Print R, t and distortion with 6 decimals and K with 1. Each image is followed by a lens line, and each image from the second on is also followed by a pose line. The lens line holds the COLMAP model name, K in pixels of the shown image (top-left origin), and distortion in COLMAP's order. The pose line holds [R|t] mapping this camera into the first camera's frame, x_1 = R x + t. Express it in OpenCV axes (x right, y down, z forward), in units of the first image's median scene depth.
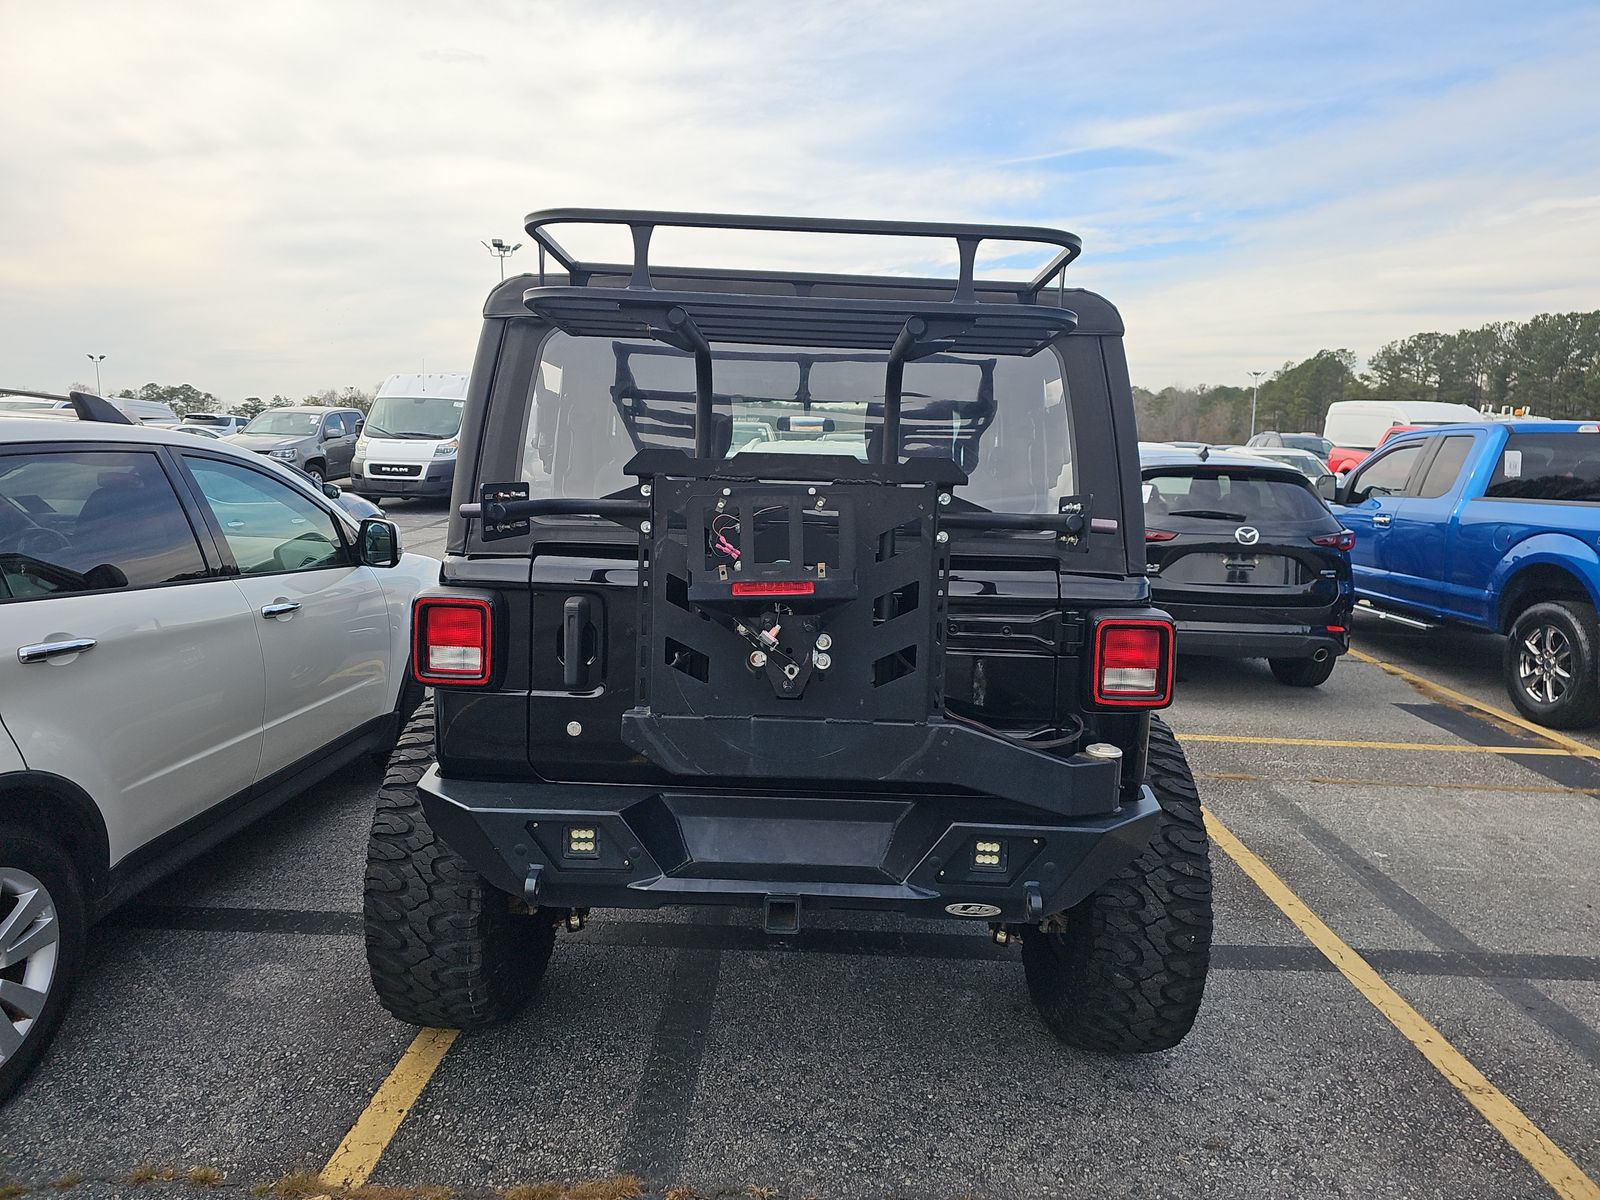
lens RADIAL K [[1064.9, 0, 800.0], [0, 1064.9, 600.0], [0, 0, 1]] dist [0.028622, -0.004139]
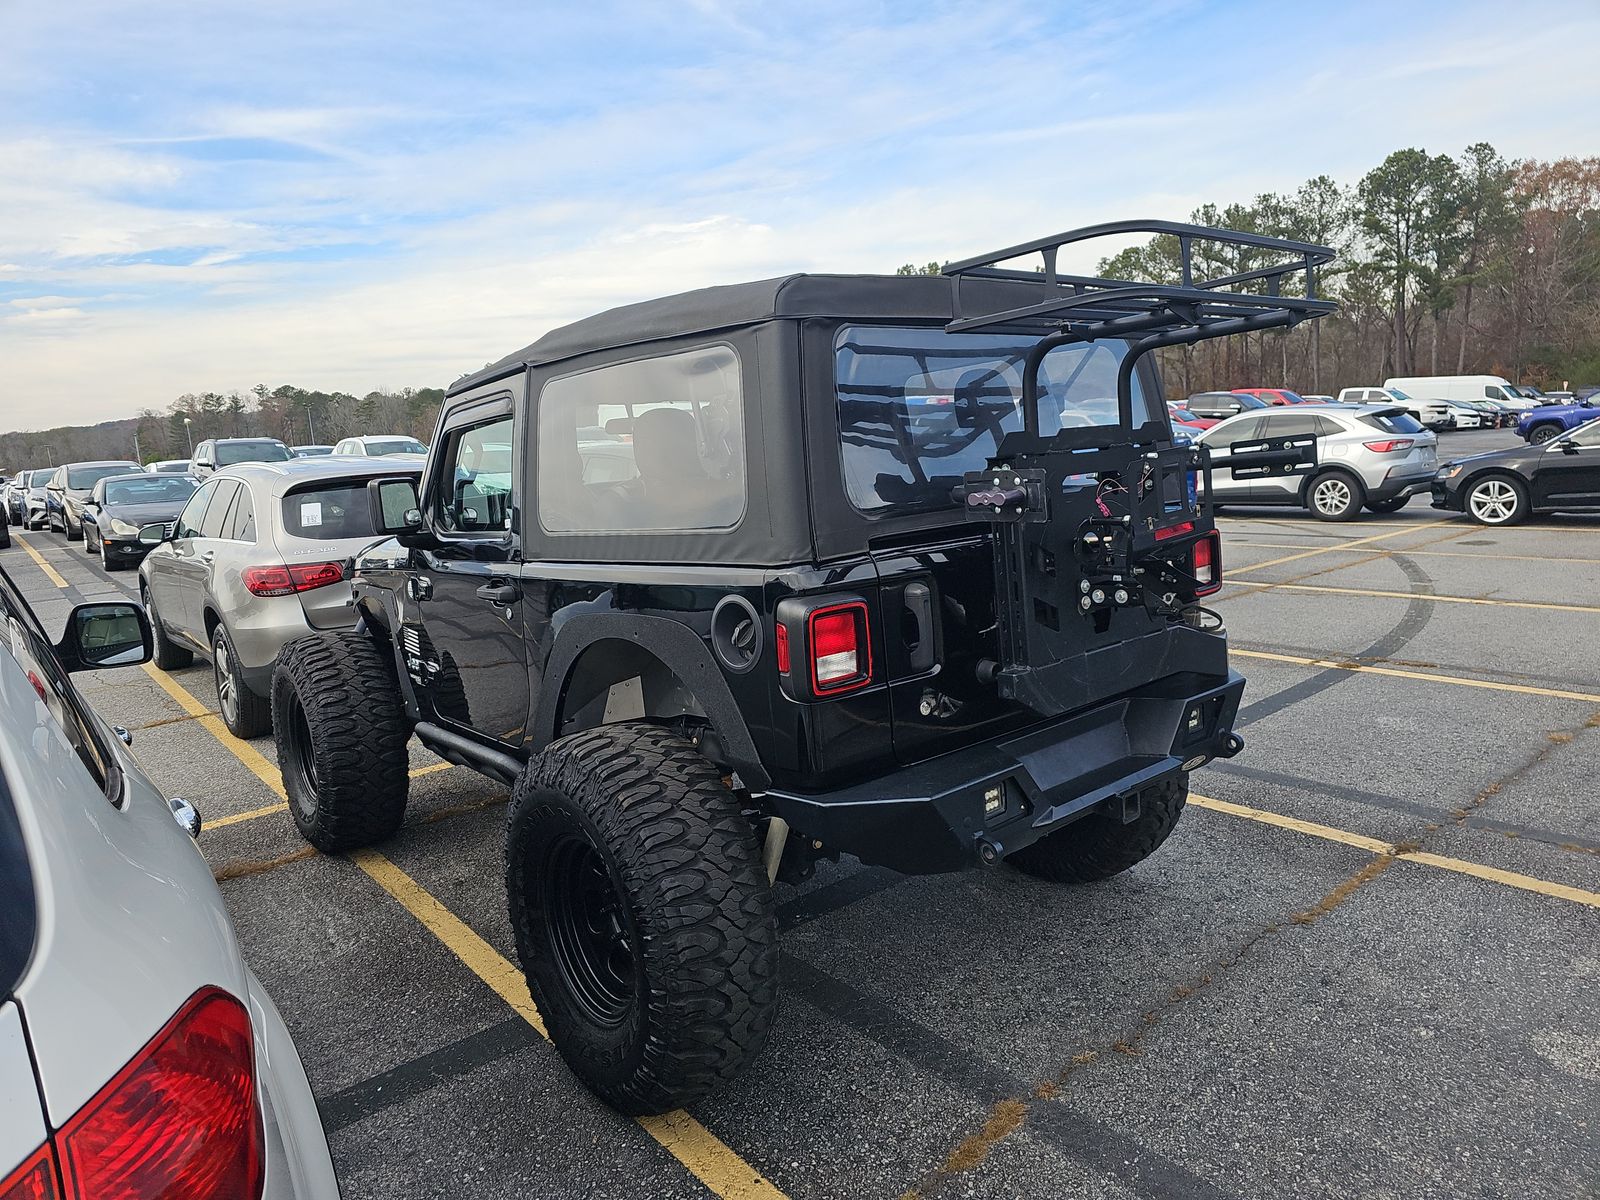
lens RADIAL K [[1052.9, 0, 804.1], [0, 1052.9, 605.8], [0, 0, 1]] dist [0.057163, -0.028743]
pose [[0.751668, -0.182256, 0.633860, -0.753728], [0.180207, 0.981245, 0.068442, -0.057959], [-0.634446, 0.062780, 0.770414, 0.216535]]
